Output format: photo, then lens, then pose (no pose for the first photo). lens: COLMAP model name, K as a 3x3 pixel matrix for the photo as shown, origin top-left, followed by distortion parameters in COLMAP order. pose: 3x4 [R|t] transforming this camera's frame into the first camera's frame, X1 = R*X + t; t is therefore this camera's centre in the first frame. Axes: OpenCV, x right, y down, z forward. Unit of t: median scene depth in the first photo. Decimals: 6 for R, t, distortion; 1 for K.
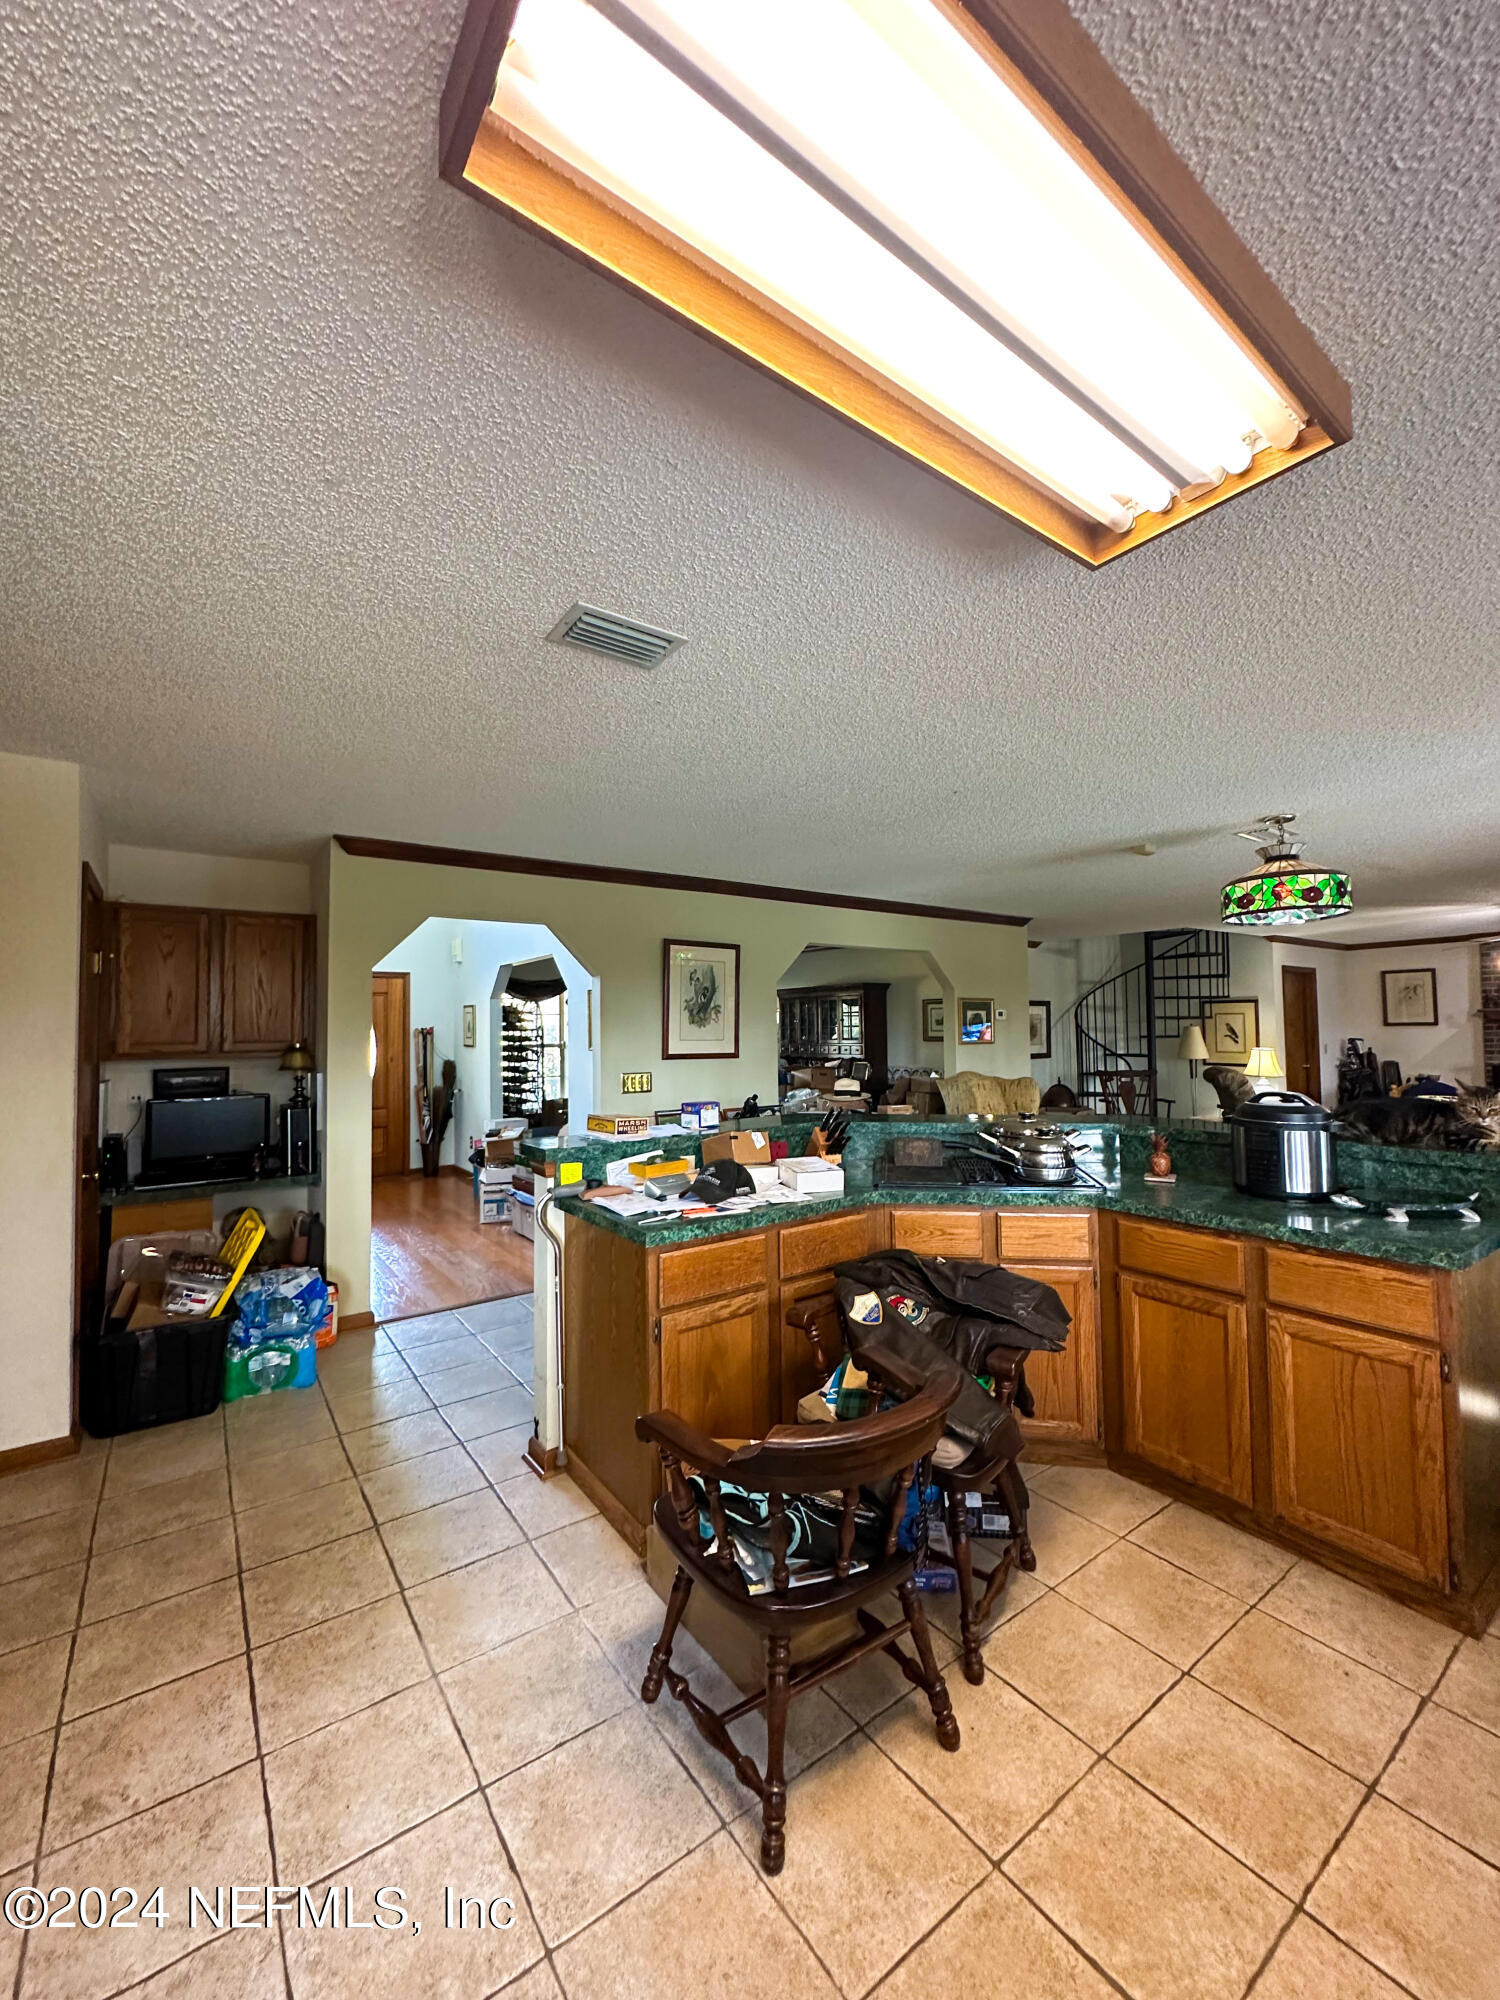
lens RADIAL K [[794.4, 0, 755.1], [0, 794.4, 1000.3], [0, 0, 1]] dist [-0.011503, -0.000136]
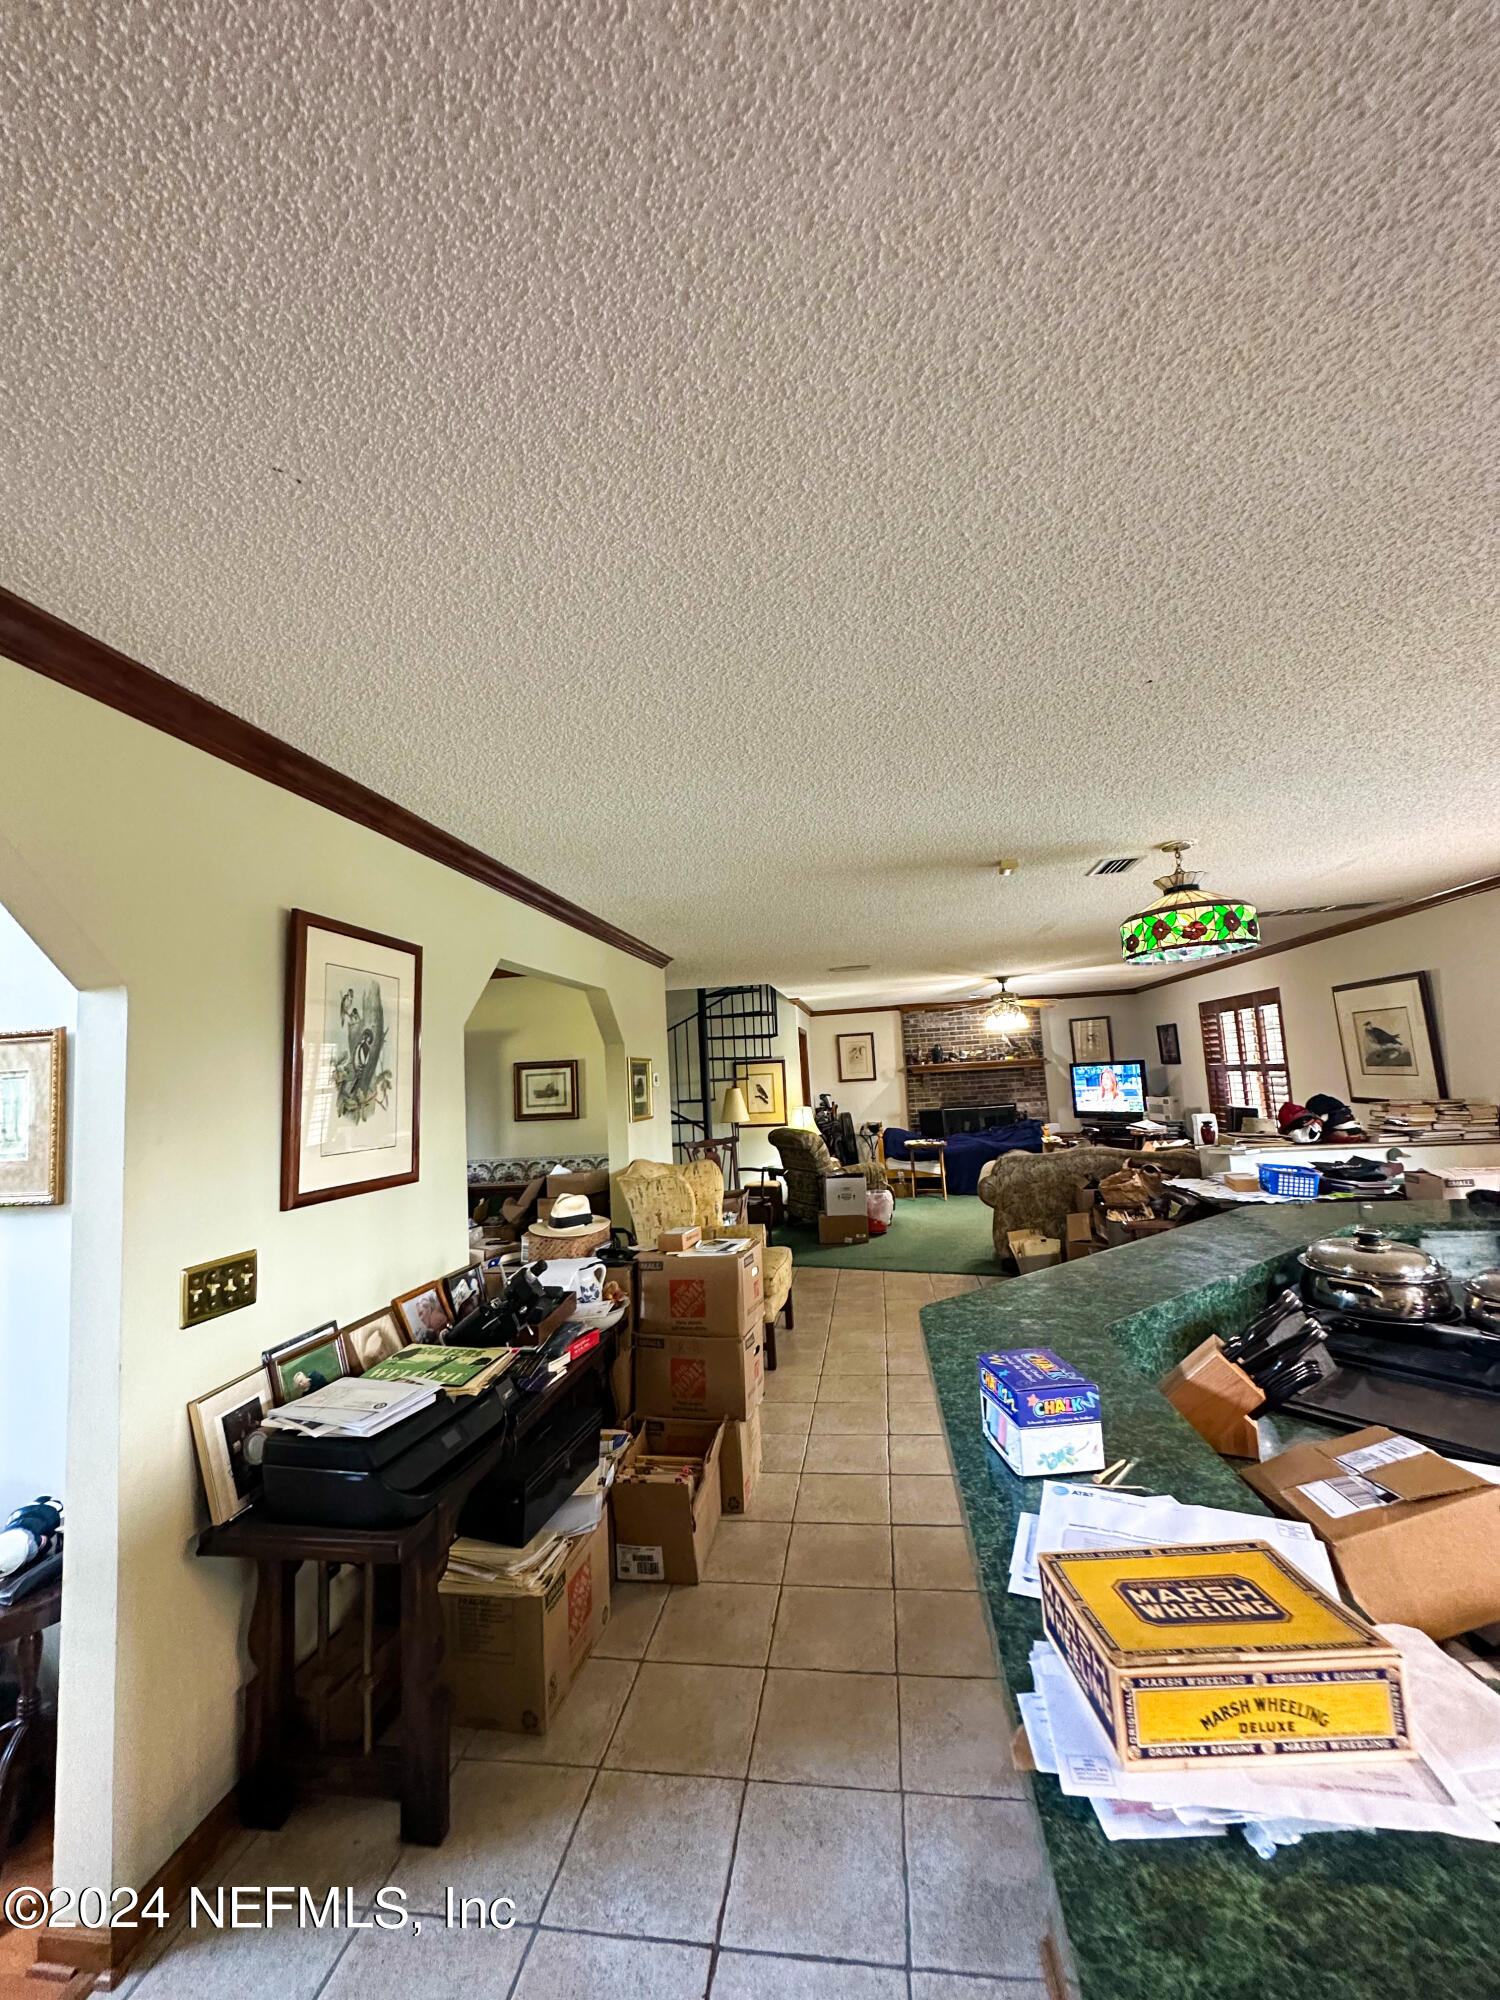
lens RADIAL K [[794.4, 0, 749.7], [0, 794.4, 992.0], [0, 0, 1]] dist [-0.011503, -0.000136]
pose [[0.706284, 0.050418, 0.706131, -0.221834], [0.018945, 0.995757, -0.090047, 0.005847], [-0.707675, 0.076977, 0.702332, 0.518469]]
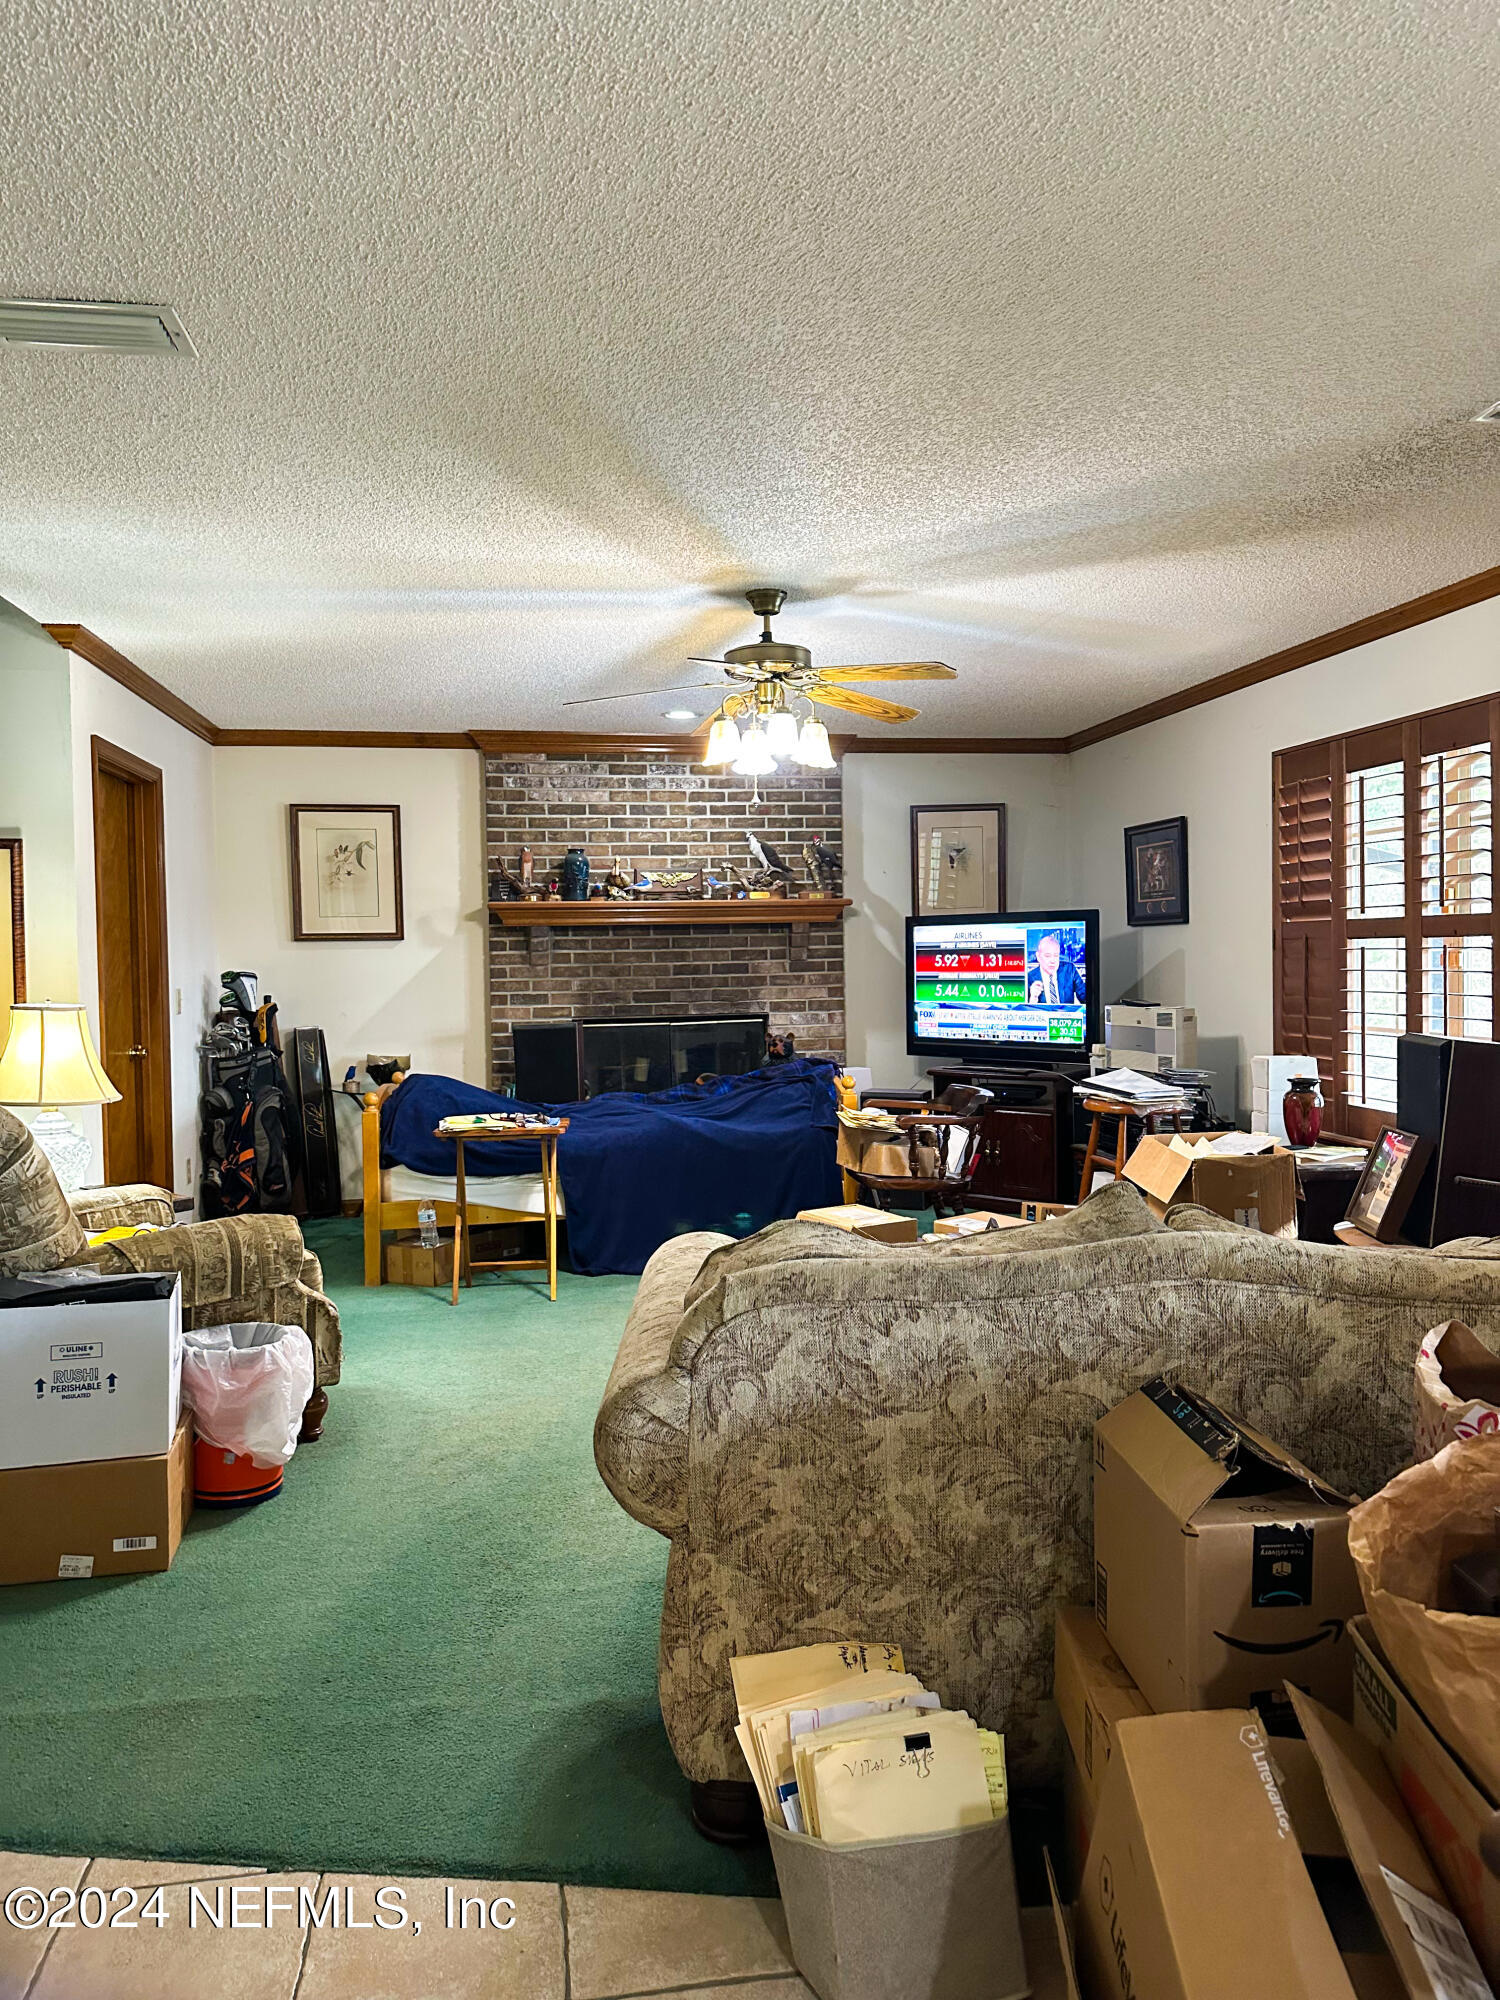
lens RADIAL K [[1417.0, 0, 758.4], [0, 1417.0, 993.7], [0, 0, 1]] dist [0.048123, -0.007775]
pose [[0.442967, -0.019496, 0.896326, 0.479503], [-0.025792, 0.999073, 0.034477, 0.053610], [-0.896167, -0.038390, 0.442053, 0.890200]]
